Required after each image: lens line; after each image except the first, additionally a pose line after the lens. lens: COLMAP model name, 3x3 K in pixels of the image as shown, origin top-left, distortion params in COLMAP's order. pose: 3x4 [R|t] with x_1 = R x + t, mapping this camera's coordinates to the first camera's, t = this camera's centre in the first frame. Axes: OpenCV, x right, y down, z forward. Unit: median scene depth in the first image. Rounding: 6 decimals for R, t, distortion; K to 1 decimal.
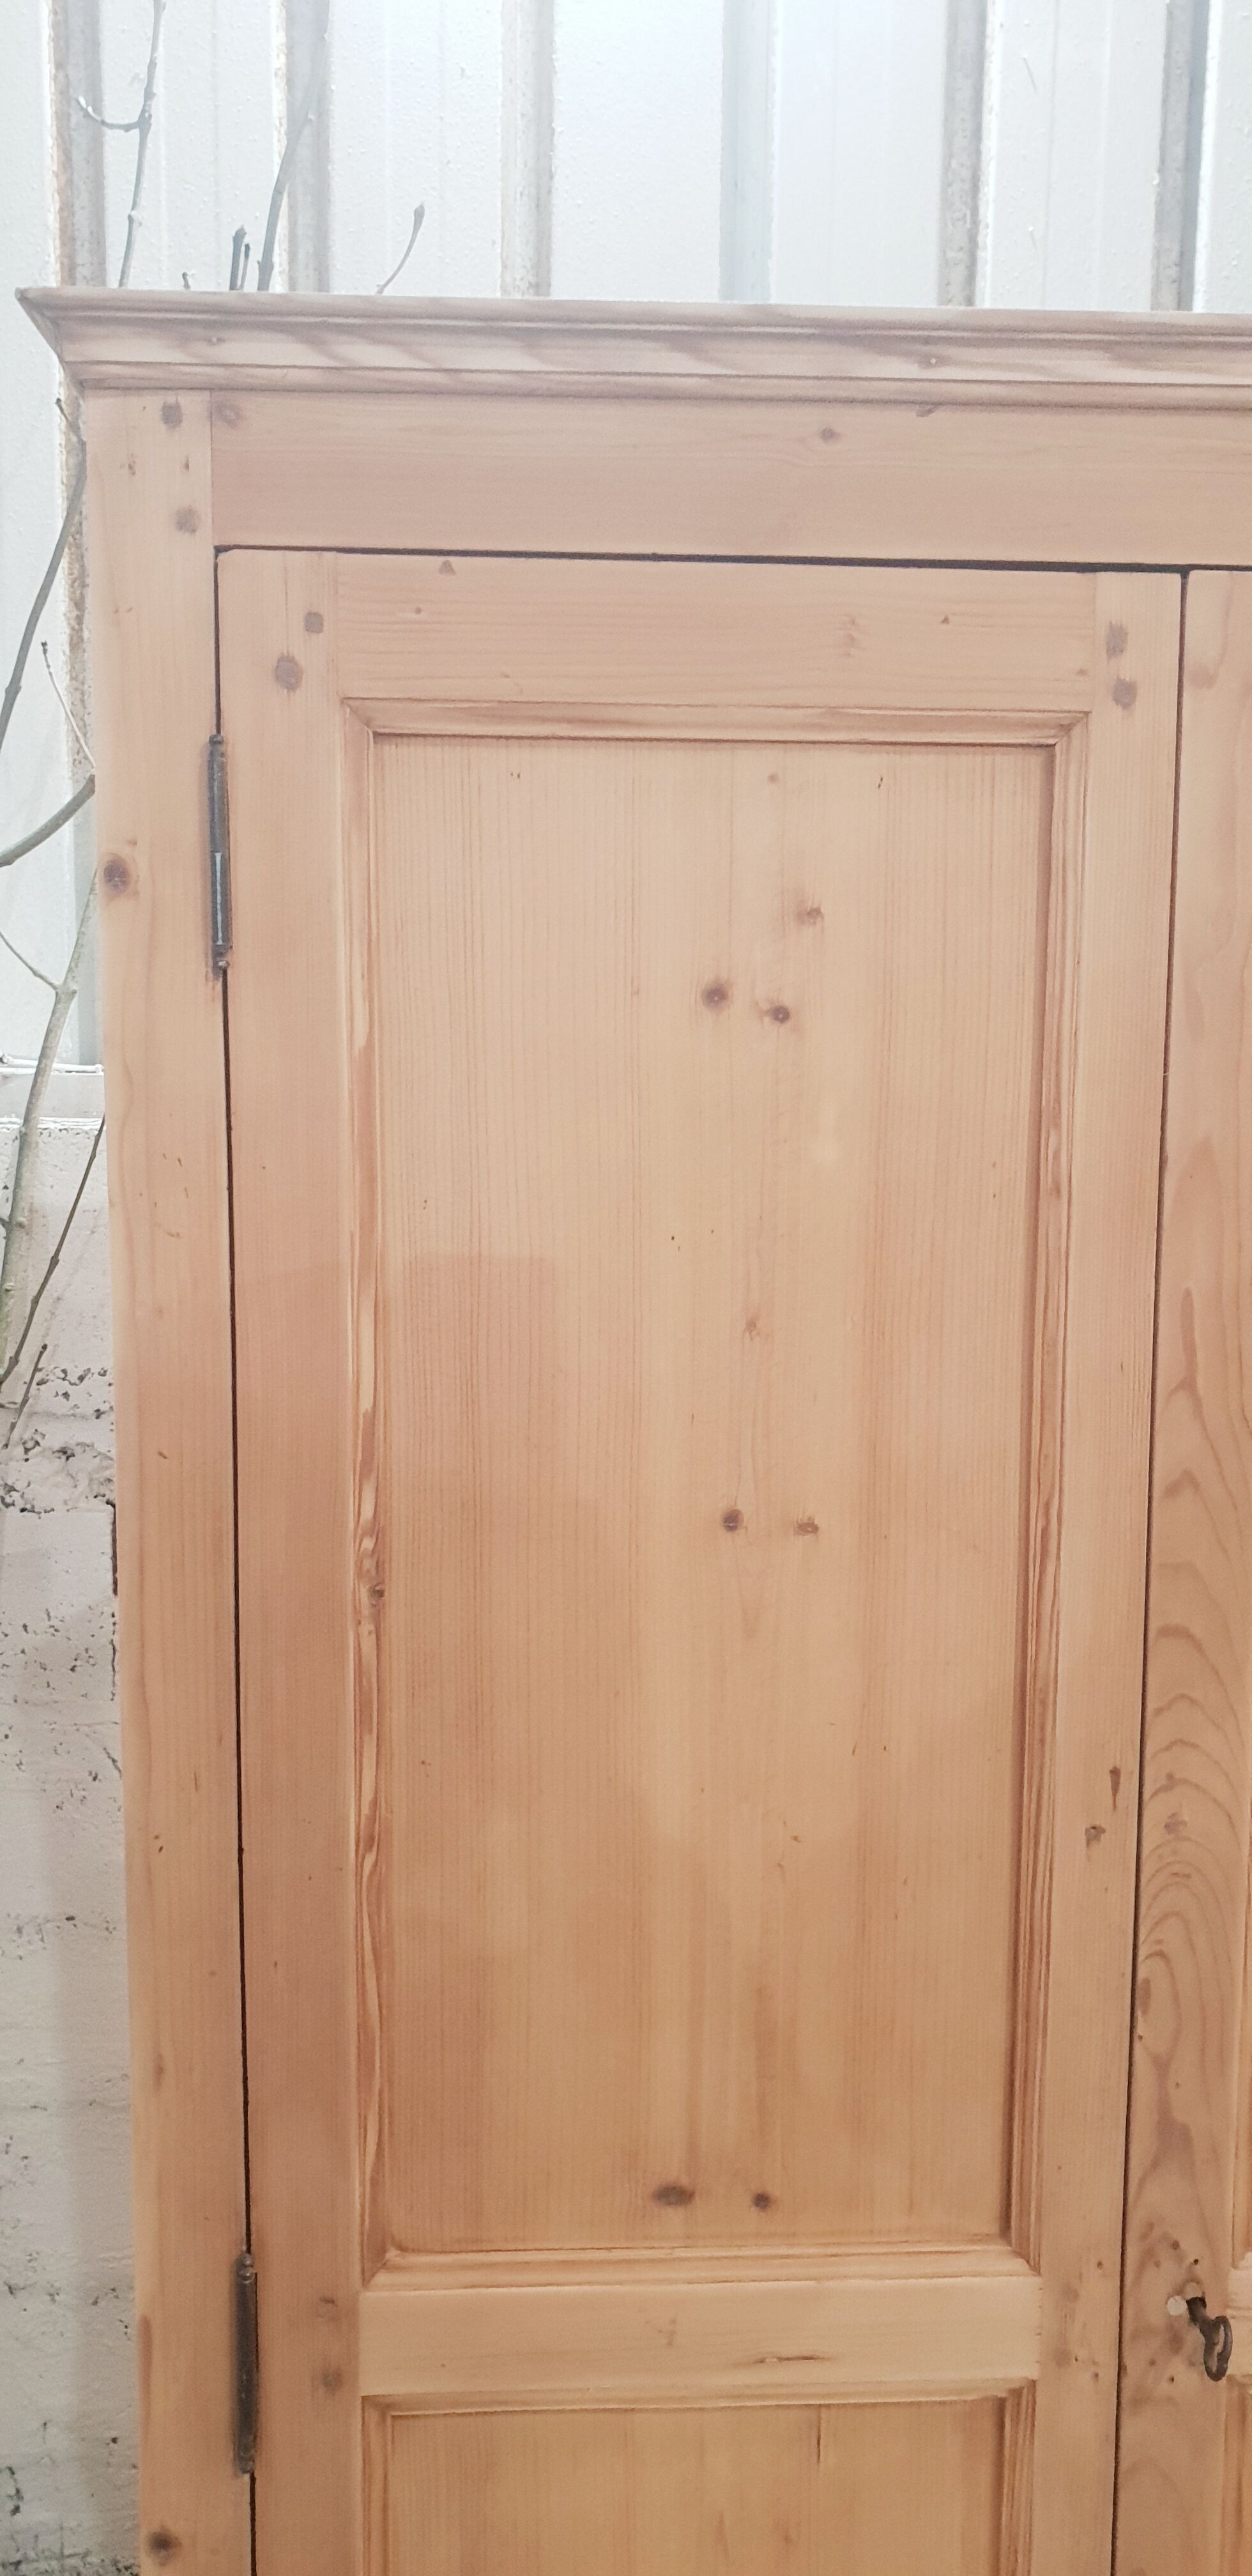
lens RADIAL K [[2018.9, 0, 634.5], [0, 2018.9, 1278.8], [0, 0, 1]] dist [0.041790, -0.059904]
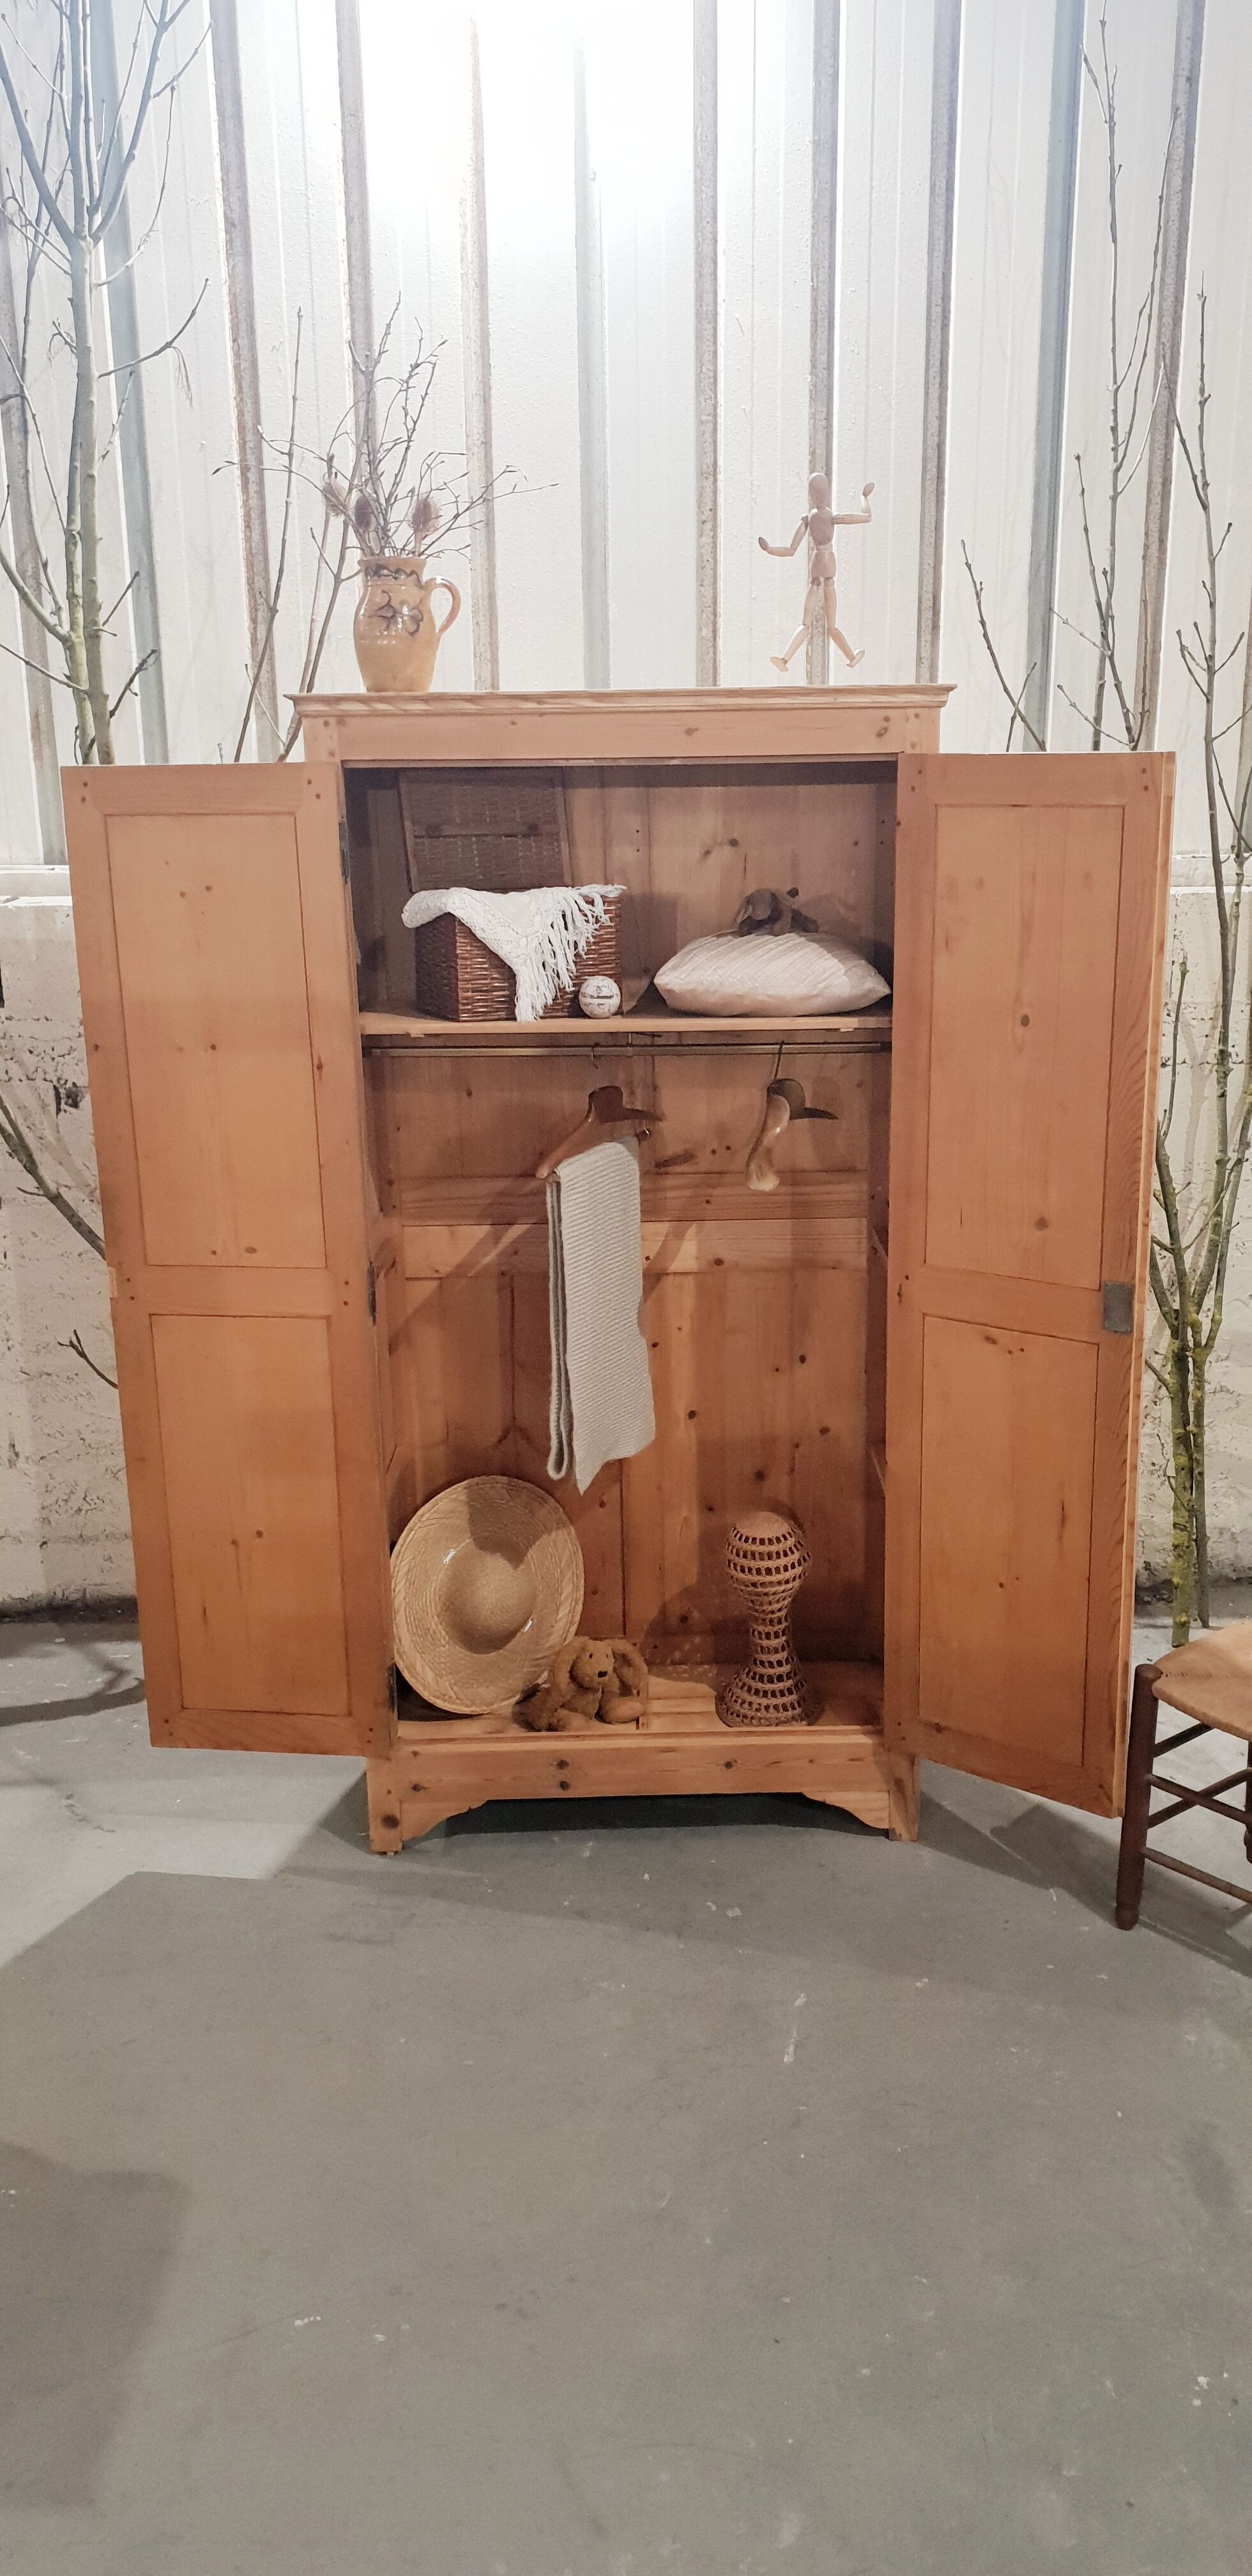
lens RADIAL K [[2018.9, 0, 683.3], [0, 2018.9, 1290.8], [0, 0, 1]] dist [0.041790, -0.059904]
pose [[0.999474, -0.010772, -0.030588, 0.442838], [0.015347, 0.988028, 0.153510, 0.017100], [0.028569, -0.153899, 0.987674, -2.365512]]
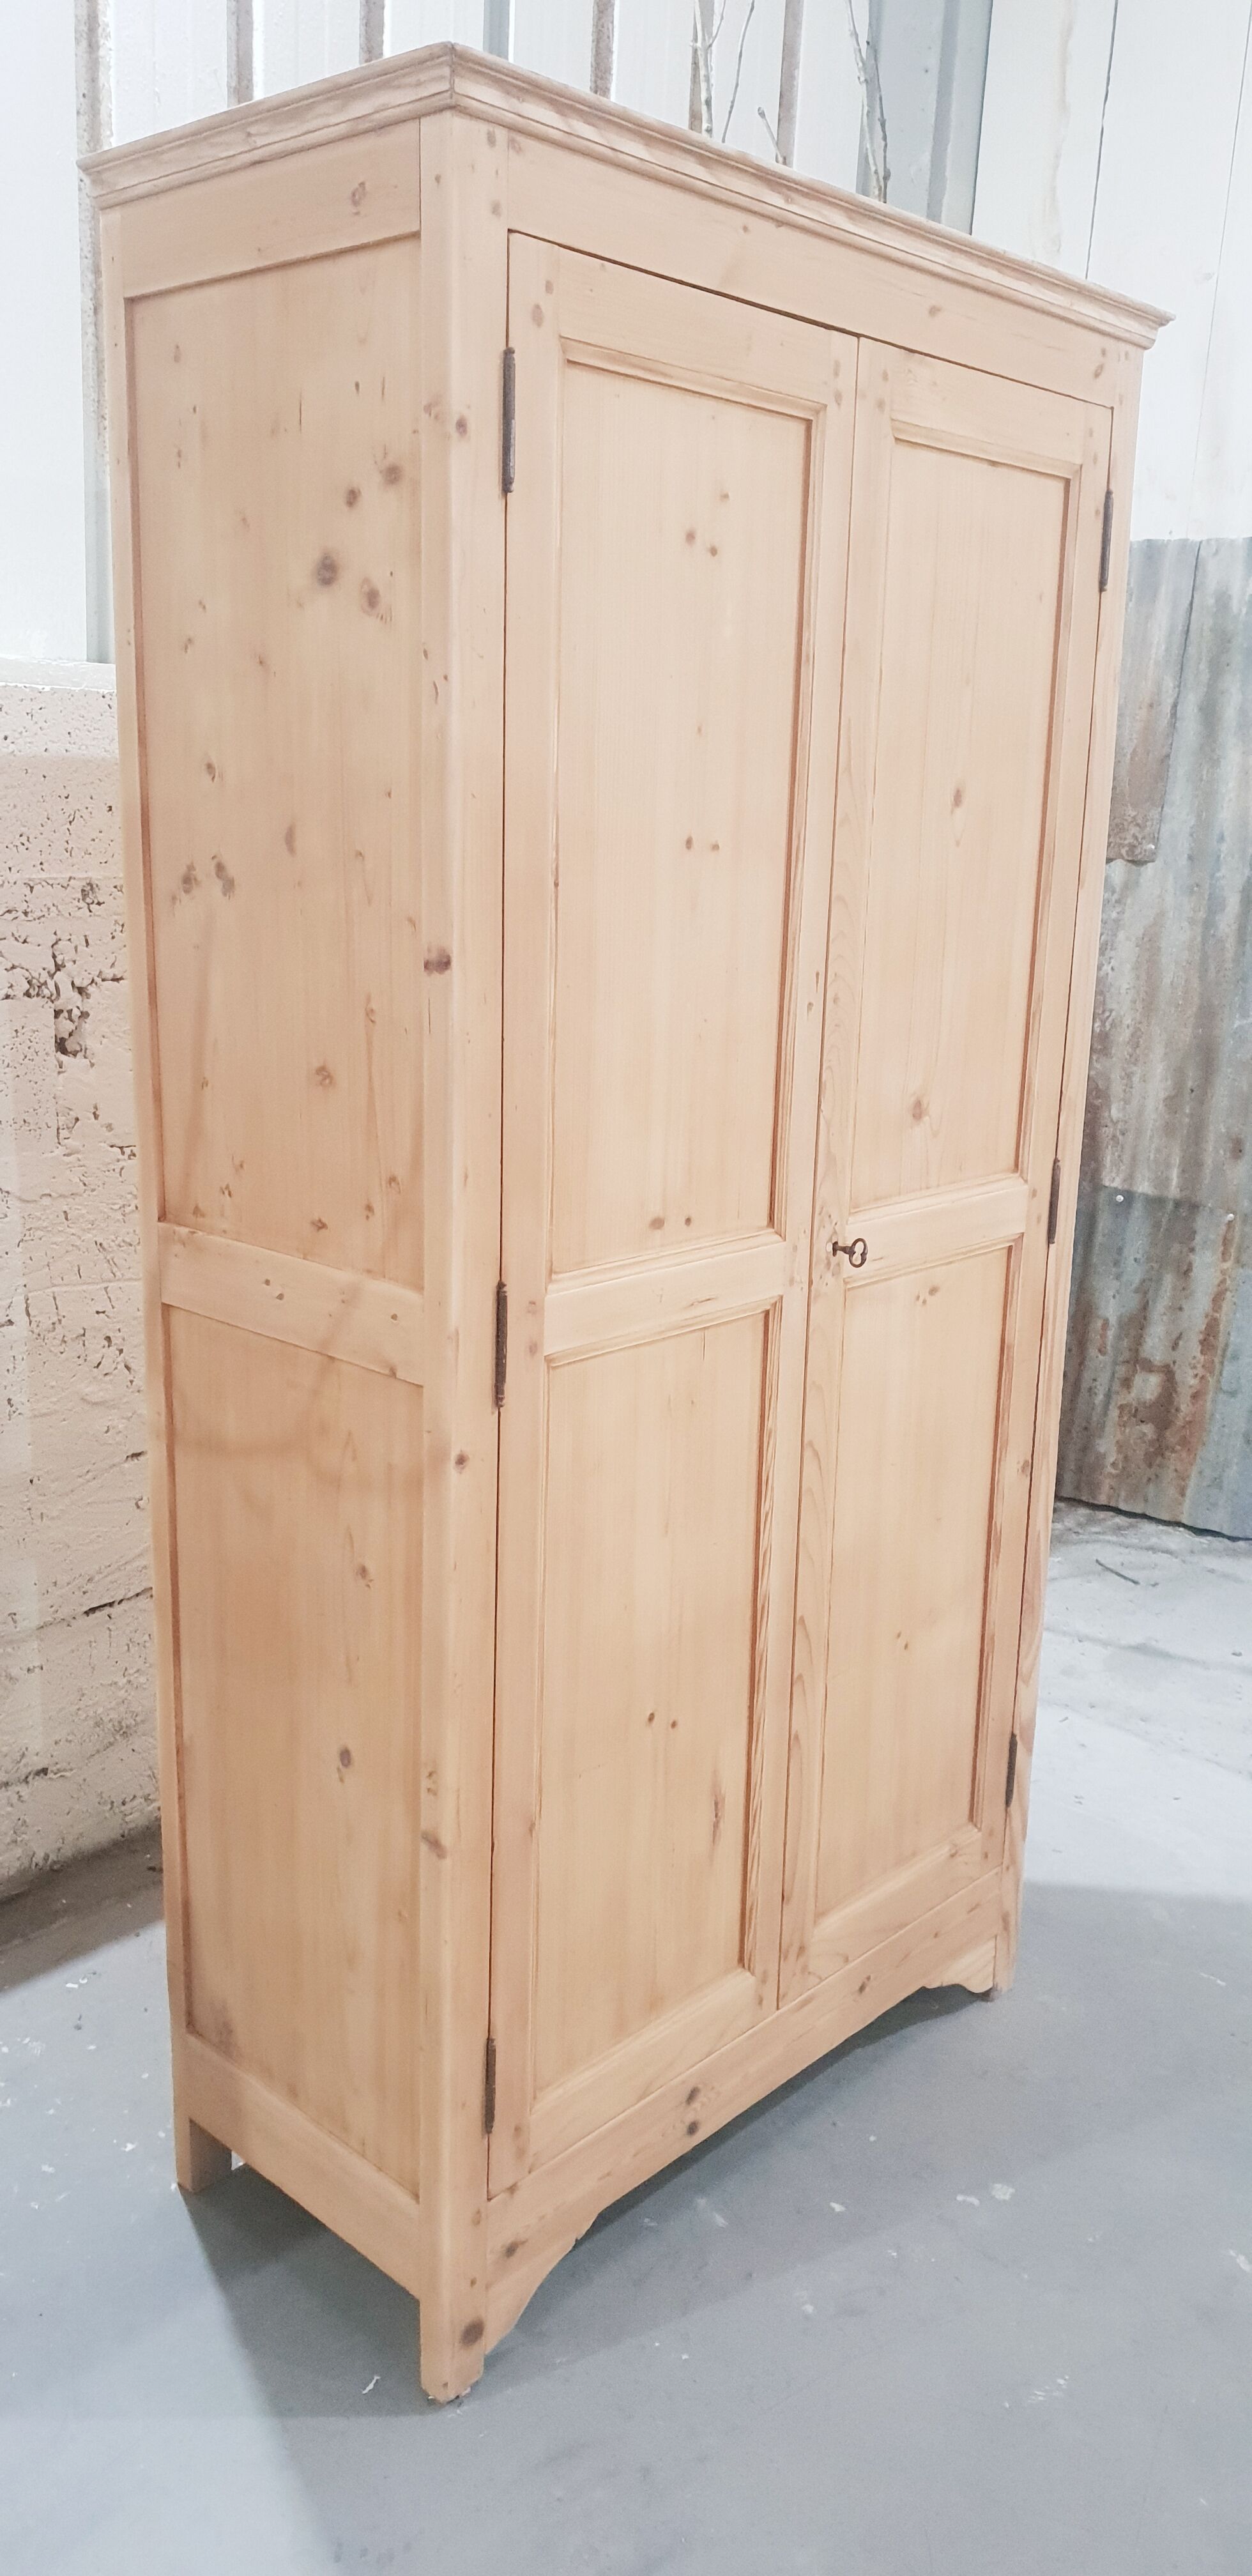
lens RADIAL K [[2018.9, 0, 665.3], [0, 2018.9, 1307.0], [0, 0, 1]] dist [0.041790, -0.059904]
pose [[0.707919, -0.162465, 0.687354, -1.287482], [0.057669, 0.983231, 0.173005, 0.213465], [-0.703935, -0.082834, 0.705417, -0.322680]]
